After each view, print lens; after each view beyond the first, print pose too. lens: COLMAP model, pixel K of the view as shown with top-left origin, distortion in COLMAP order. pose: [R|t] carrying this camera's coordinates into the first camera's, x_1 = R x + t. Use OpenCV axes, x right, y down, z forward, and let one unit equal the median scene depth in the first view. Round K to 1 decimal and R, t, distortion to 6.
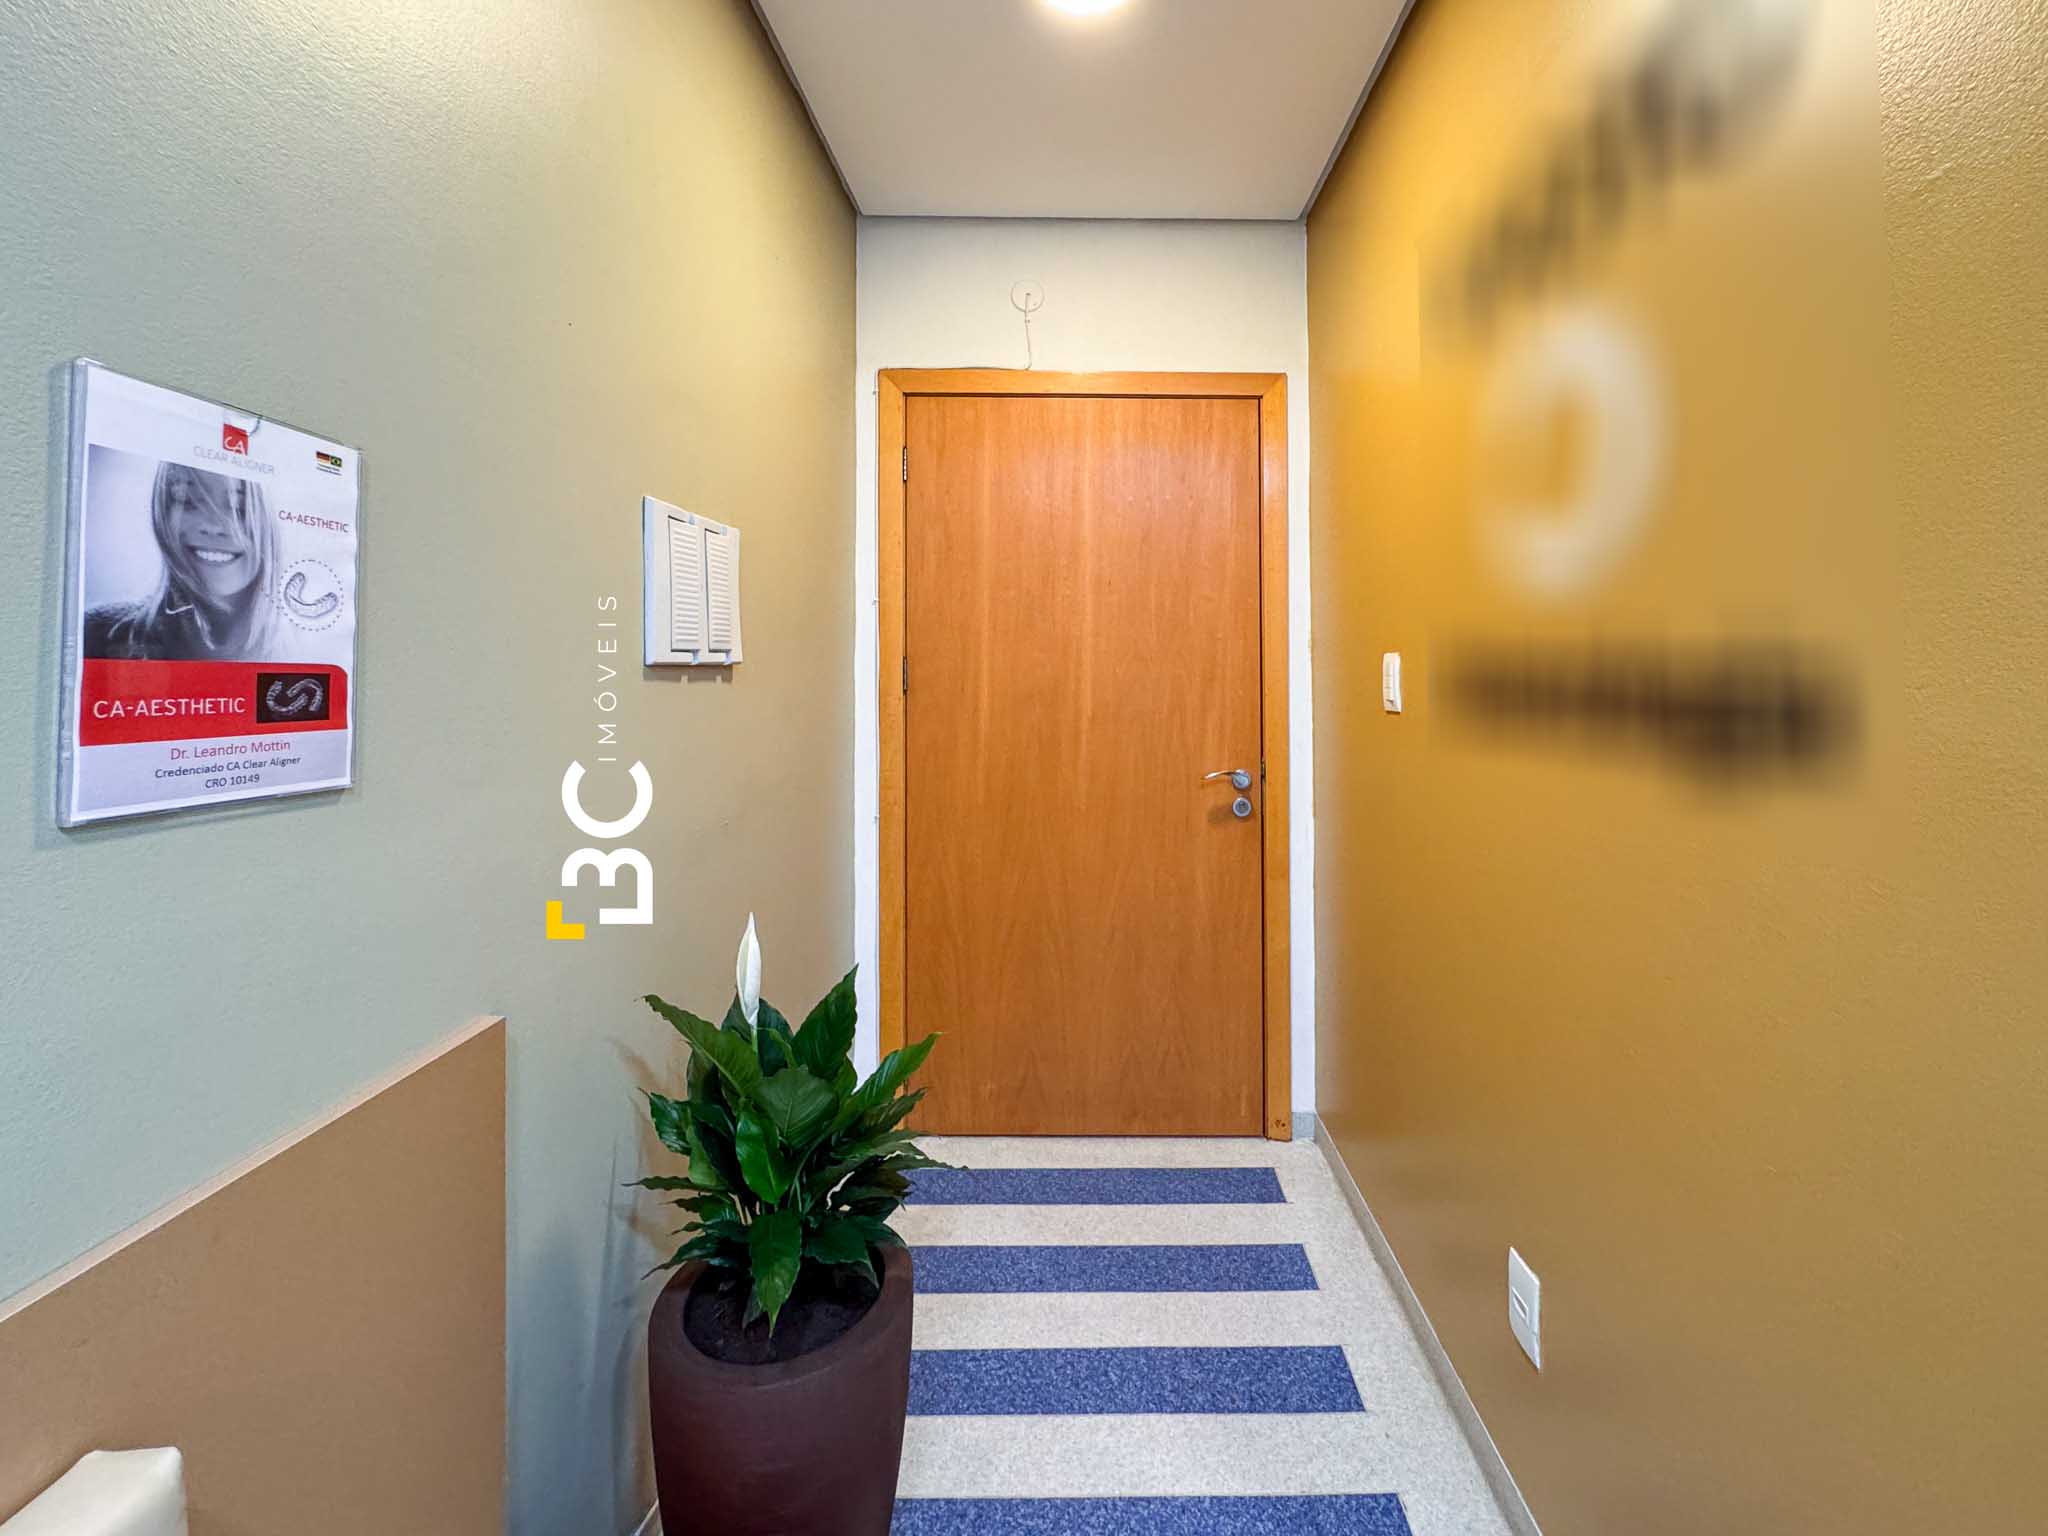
lens RADIAL K [[842.7, 0, 1084.2], [0, 842.7, 662.7], [0, 0, 1]] dist [-0.003196, -0.000150]
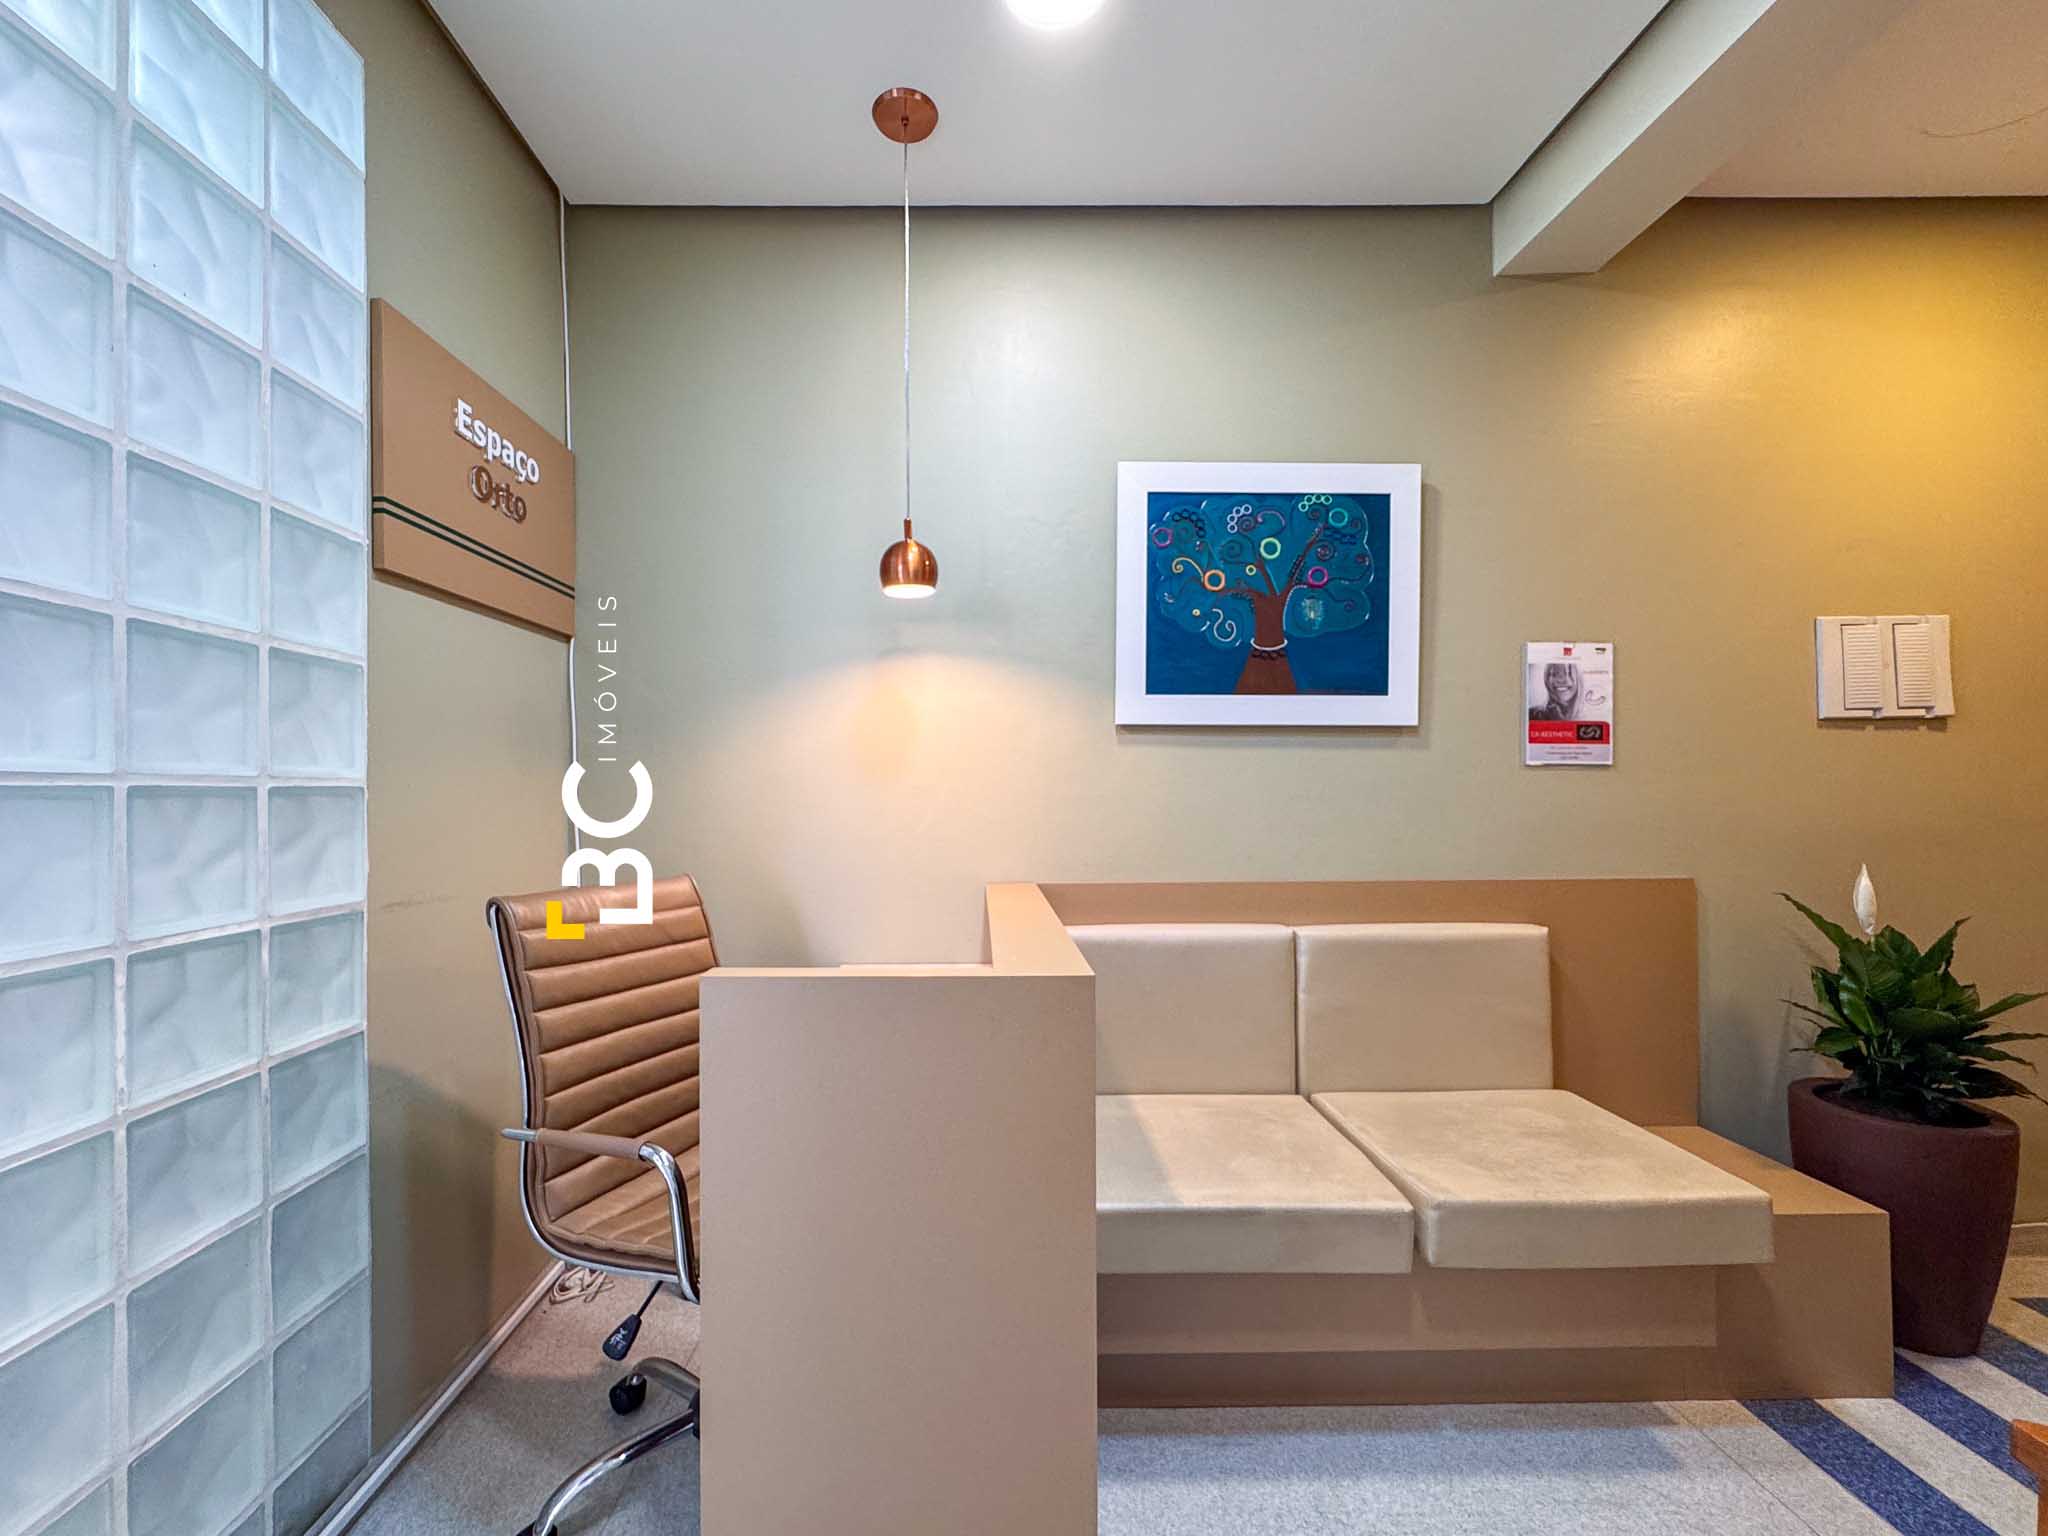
lens RADIAL K [[842.7, 0, 958.6], [0, 842.7, 782.8], [0, 0, 1]] dist [-0.003196, -0.000150]
pose [[-0.031554, -0.013447, -0.999412, 1.031973], [0.010481, 0.999850, -0.013784, 0.116085], [0.999447, -0.010910, -0.031409, -0.560663]]
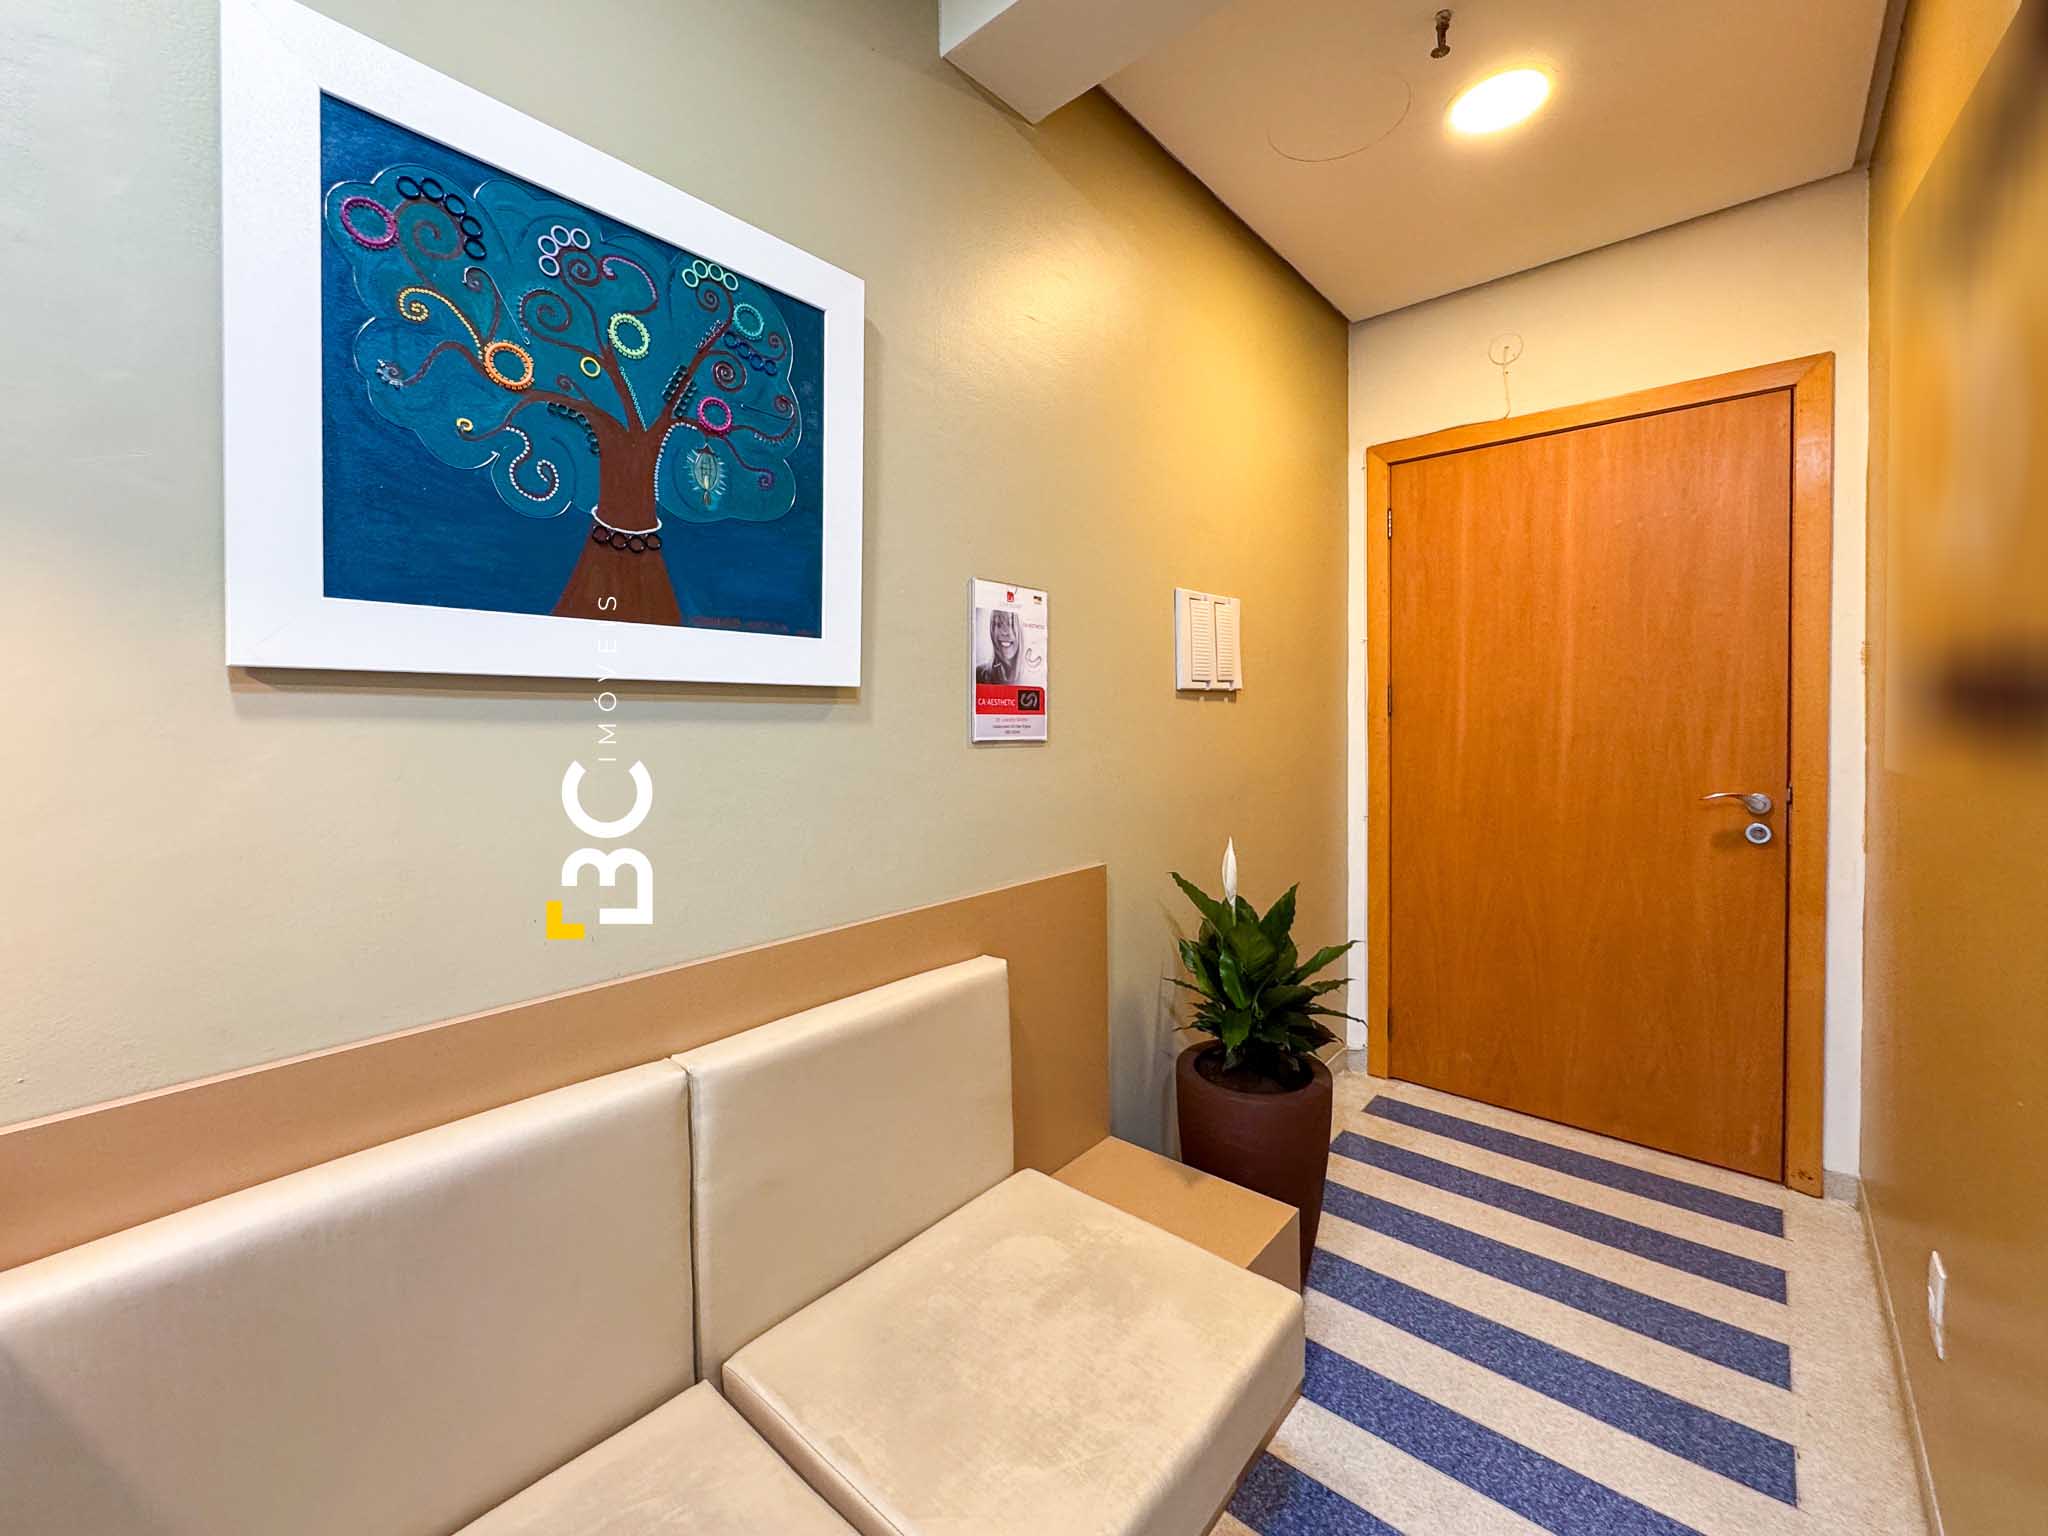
lens RADIAL K [[842.7, 0, 1025.8], [0, 842.7, 729.8], [0, 0, 1]] dist [-0.003196, -0.000150]
pose [[0.747228, 0.005664, -0.664543, 0.321005], [0.014600, 0.999582, 0.024936, 0.031921], [0.664407, -0.028335, 0.746834, -0.395389]]
